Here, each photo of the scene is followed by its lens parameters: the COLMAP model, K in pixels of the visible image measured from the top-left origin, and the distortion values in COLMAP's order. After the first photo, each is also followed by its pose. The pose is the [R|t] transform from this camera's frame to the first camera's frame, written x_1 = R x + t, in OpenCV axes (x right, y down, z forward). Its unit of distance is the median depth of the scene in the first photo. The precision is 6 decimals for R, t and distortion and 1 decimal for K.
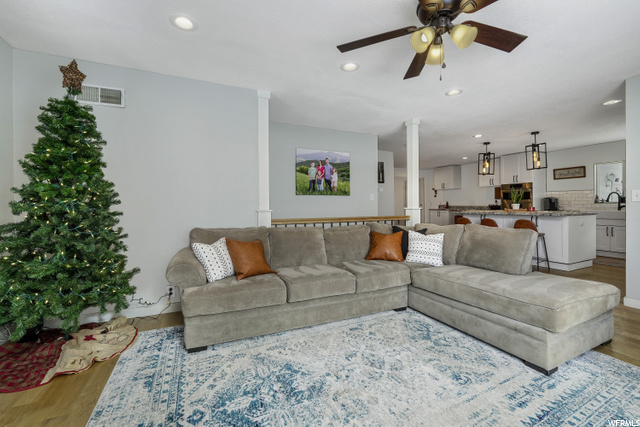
lens RADIAL K [[268.0, 0, 322.0], [0, 268.0, 210.2], [0, 0, 1]] dist [-0.004417, -0.000598]
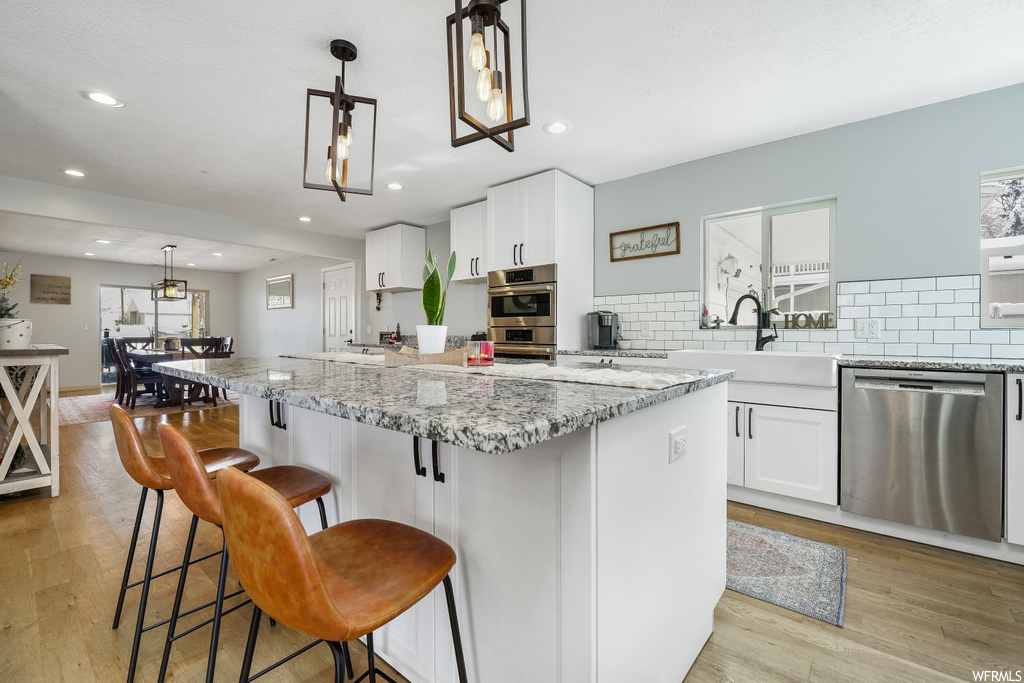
lens RADIAL K [[434.0, 0, 510.3], [0, 434.0, 332.7], [0, 0, 1]] dist [-0.006653, -0.000160]
pose [[0.914984, 0.007765, 0.403415, 0.742903], [-0.000267, 0.999826, -0.018638, -0.014167], [-0.403490, 0.016946, 0.914827, 0.763115]]
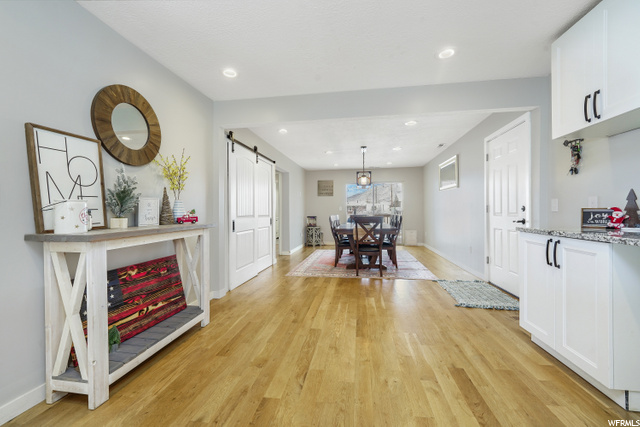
lens RADIAL K [[264.0, 0, 319.1], [0, 264.0, 208.2], [0, 0, 1]] dist [0.000199, -0.000297]
pose [[0.819144, -0.009285, -0.573513, 0.799015], [-0.006246, 0.999665, -0.025105, -0.026214], [0.573555, 0.024147, 0.818811, 1.463506]]
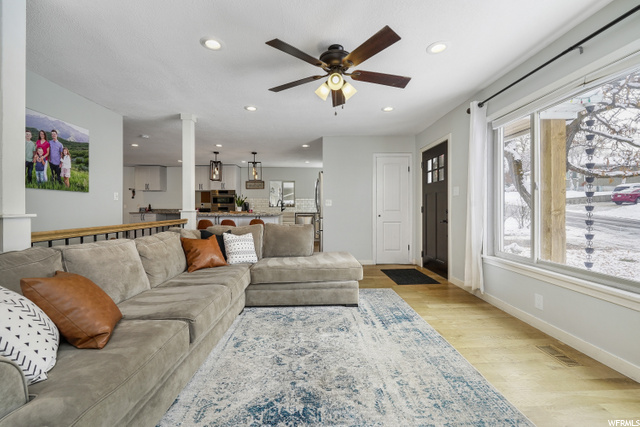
lens RADIAL K [[268.0, 0, 322.0], [0, 268.0, 210.2], [0, 0, 1]] dist [-0.004417, -0.000598]
pose [[0.385755, -0.002245, 0.922599, -0.310390], [0.013853, 0.999898, -0.003360, 0.000622], [-0.922497, 0.014077, 0.385747, 0.201570]]
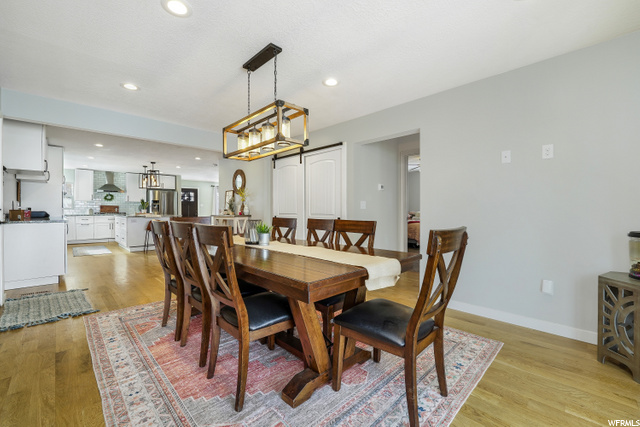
lens RADIAL K [[268.0, 0, 322.0], [0, 268.0, 210.2], [0, 0, 1]] dist [-0.004417, -0.000598]
pose [[-0.947773, 0.004208, -0.318916, 0.313178], [-0.001471, 0.999845, 0.017563, -0.053760], [0.318941, 0.017115, -0.947620, 3.107884]]
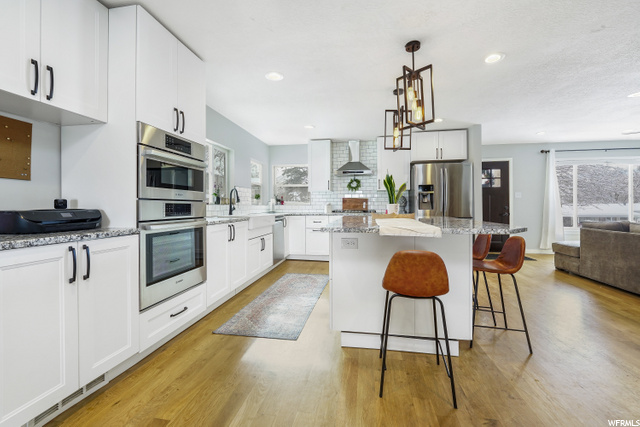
lens RADIAL K [[271.3, 0, 319.0], [0, 271.3, 208.0], [0, 0, 1]] dist [-0.006653, -0.000160]
pose [[-0.811409, 0.004454, 0.584462, 0.623661], [0.017994, 0.999687, 0.017362, -0.030934], [-0.584202, 0.024605, -0.811235, 1.727378]]
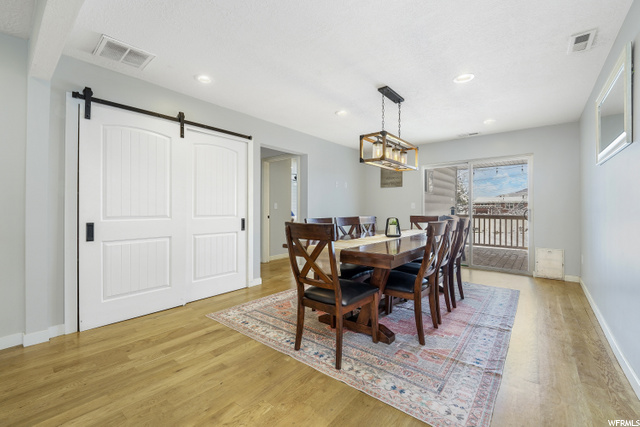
lens RADIAL K [[264.0, 0, 319.1], [0, 264.0, 208.2], [0, 0, 1]] dist [0.000199, -0.000297]
pose [[0.407566, -0.002517, -0.913172, 0.785313], [-0.013972, 0.999862, -0.008992, -0.040872], [0.913069, 0.016423, 0.407475, 2.156681]]
